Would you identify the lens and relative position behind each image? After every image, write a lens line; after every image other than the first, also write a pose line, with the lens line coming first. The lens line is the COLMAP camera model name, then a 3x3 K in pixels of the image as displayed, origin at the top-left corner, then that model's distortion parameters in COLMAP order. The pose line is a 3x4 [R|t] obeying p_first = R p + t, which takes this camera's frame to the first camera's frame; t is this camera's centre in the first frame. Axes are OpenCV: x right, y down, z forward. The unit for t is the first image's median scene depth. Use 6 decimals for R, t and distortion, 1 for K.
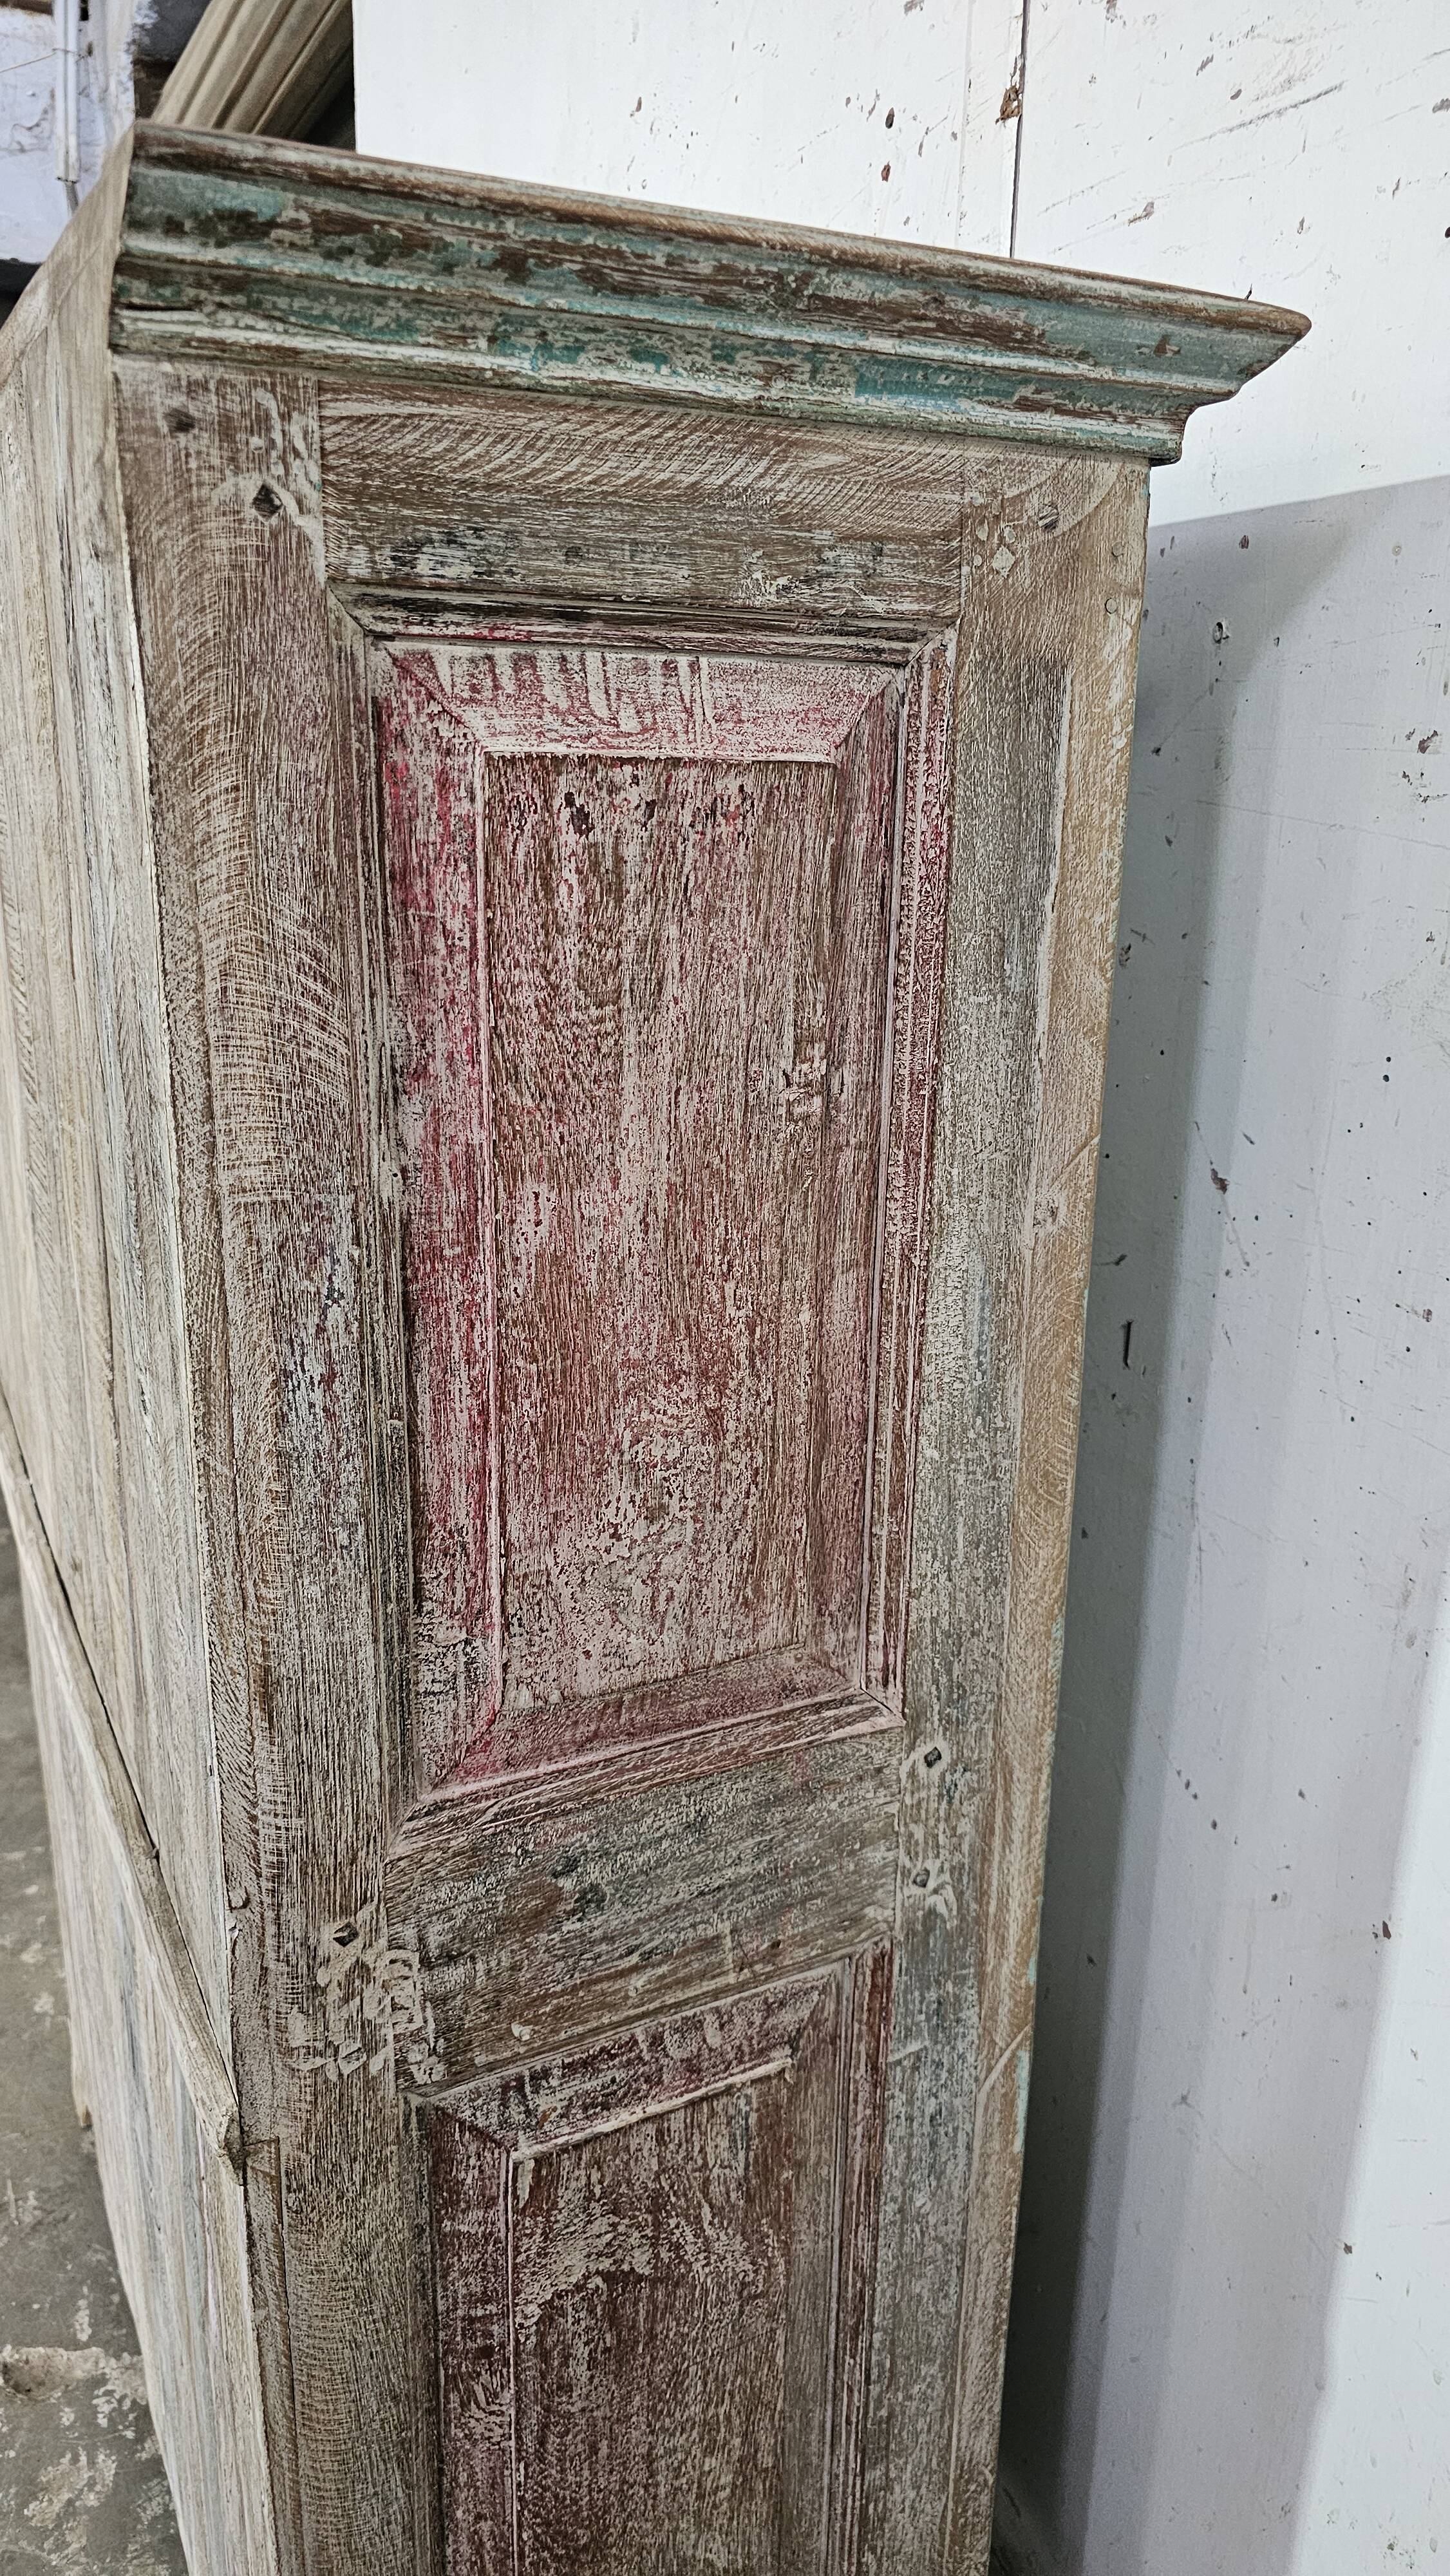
lens RADIAL K [[1736.0, 0, 720.2], [0, 1736.0, 1282.7], [0, 0, 1]] dist [0.048195, -0.067564]
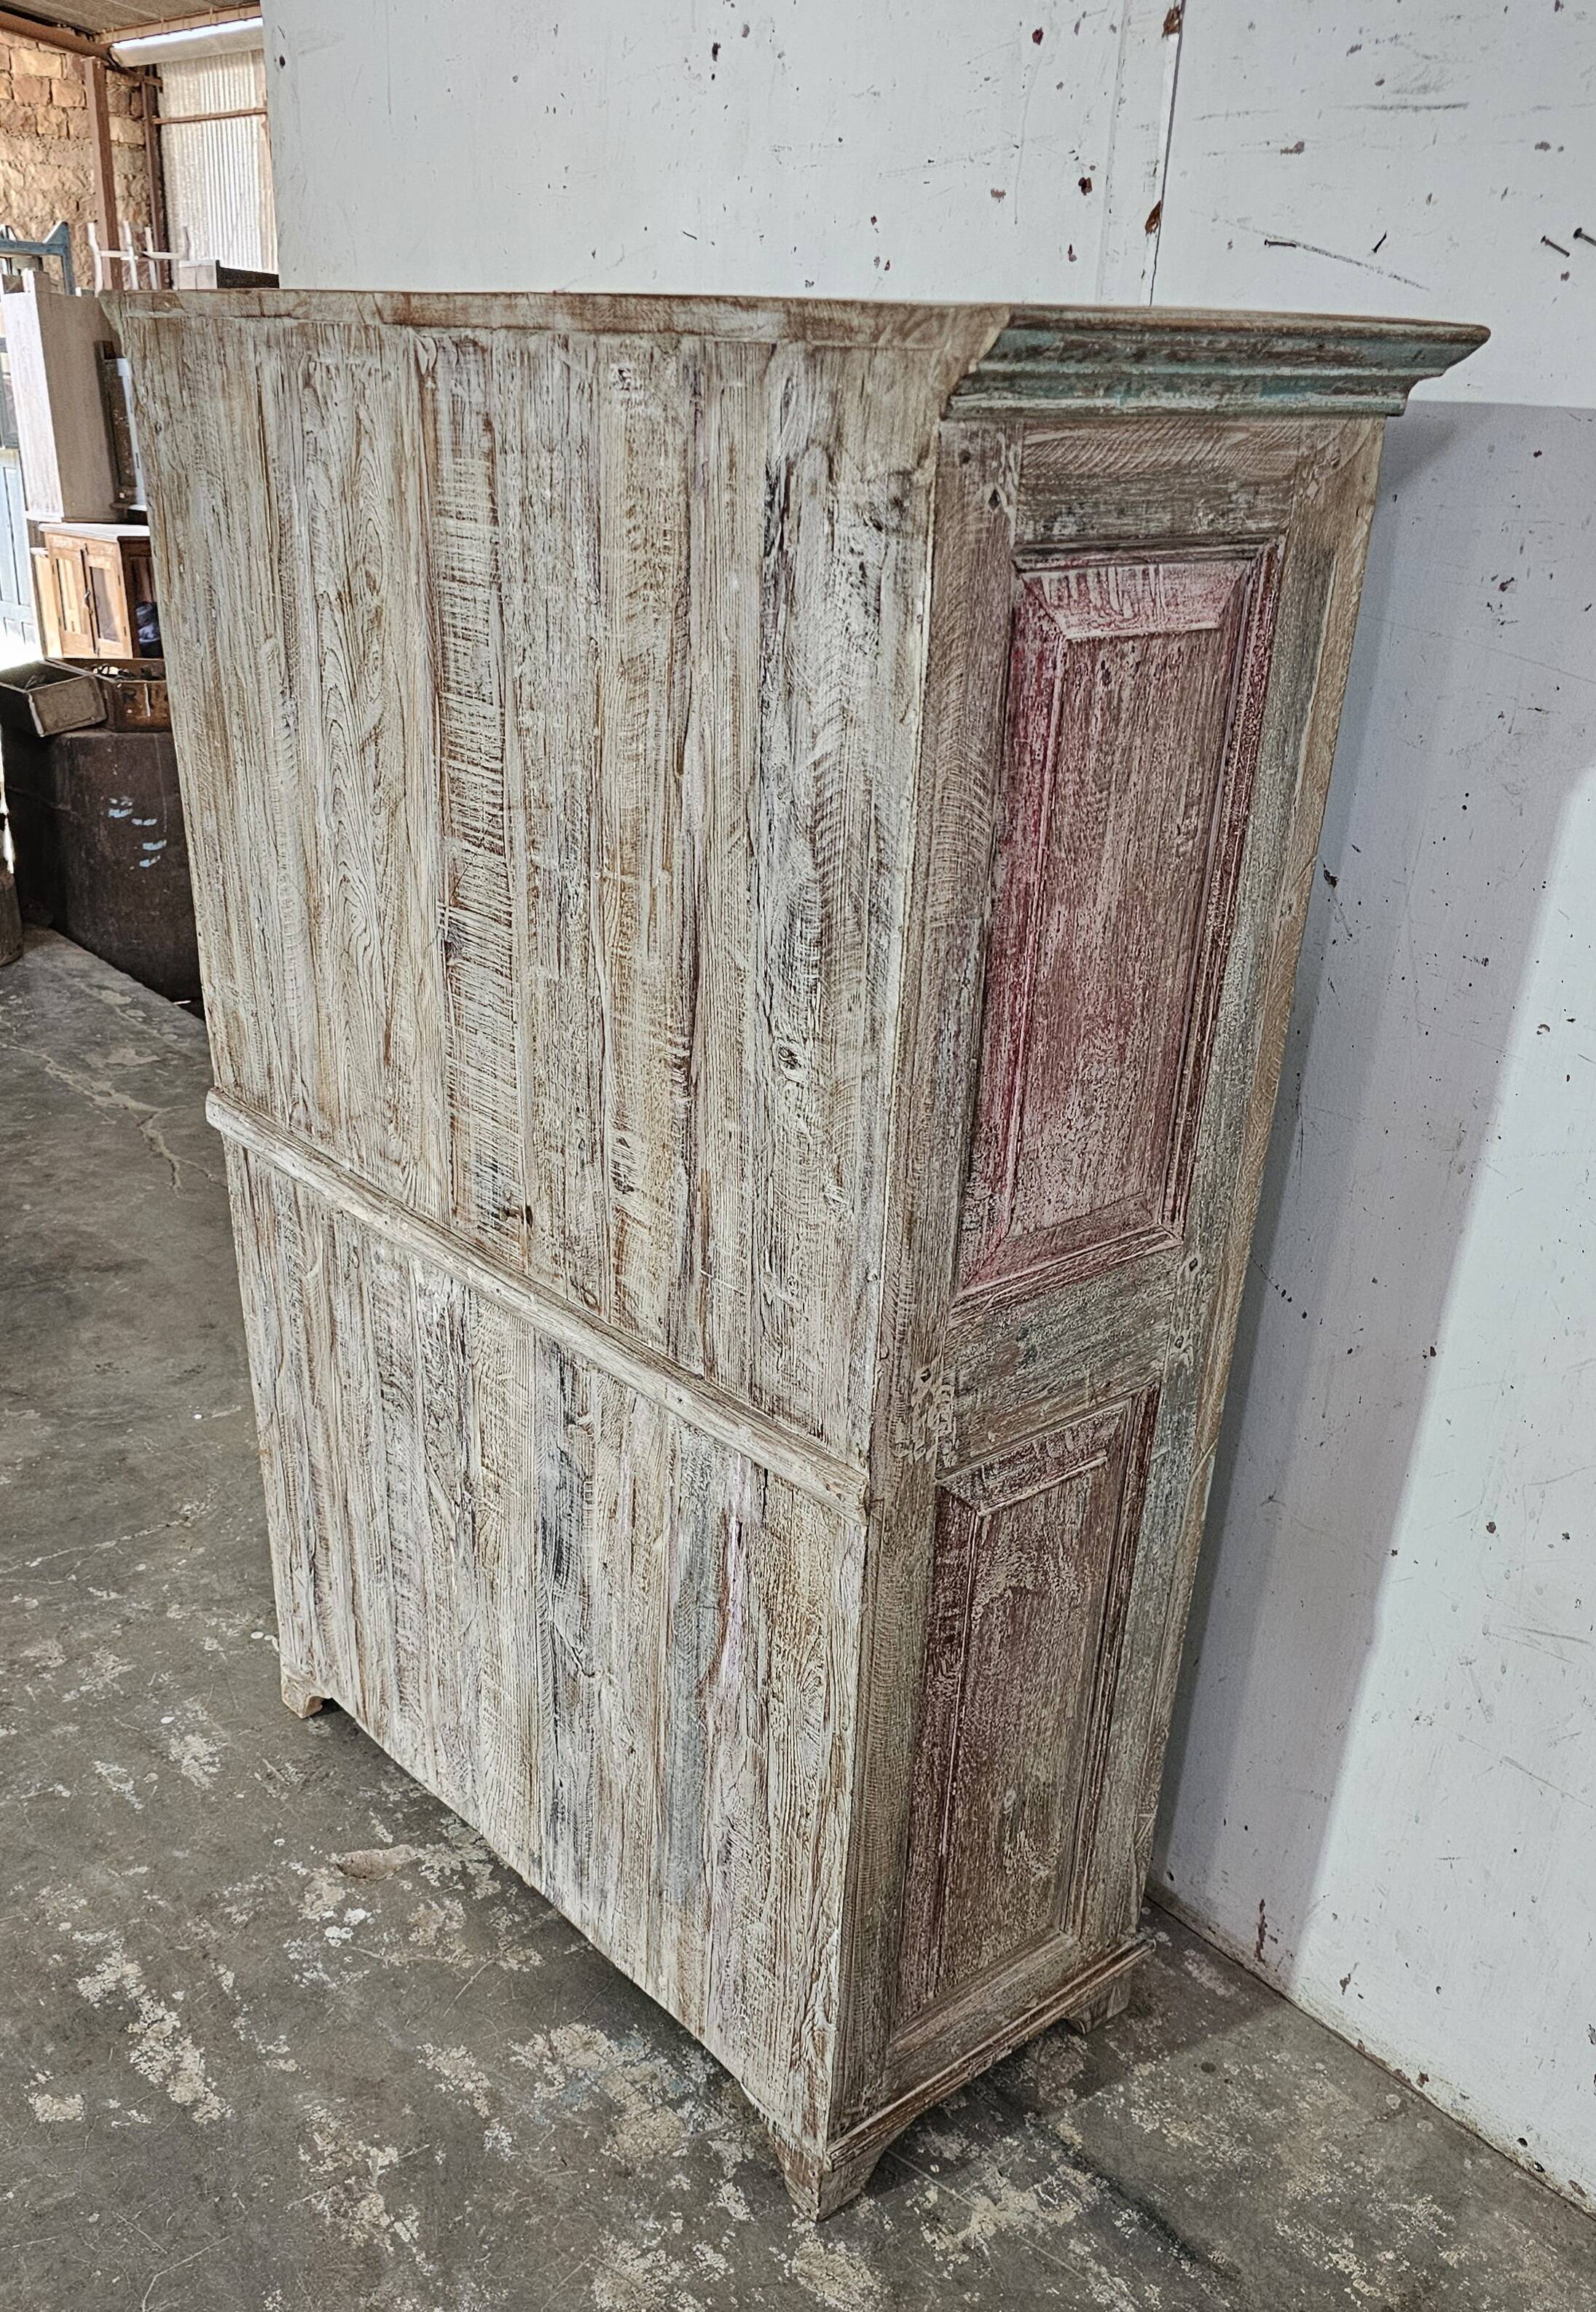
lens RADIAL K [[1923.1, 0, 719.6], [0, 1923.1, 1445.0], [0, 0, 1]] dist [0.047505, -0.077701]
pose [[0.975968, -0.103562, 0.191735, -0.794039], [0.057439, 0.970996, 0.232094, -0.004066], [-0.210210, -0.215503, 0.953609, -0.765524]]
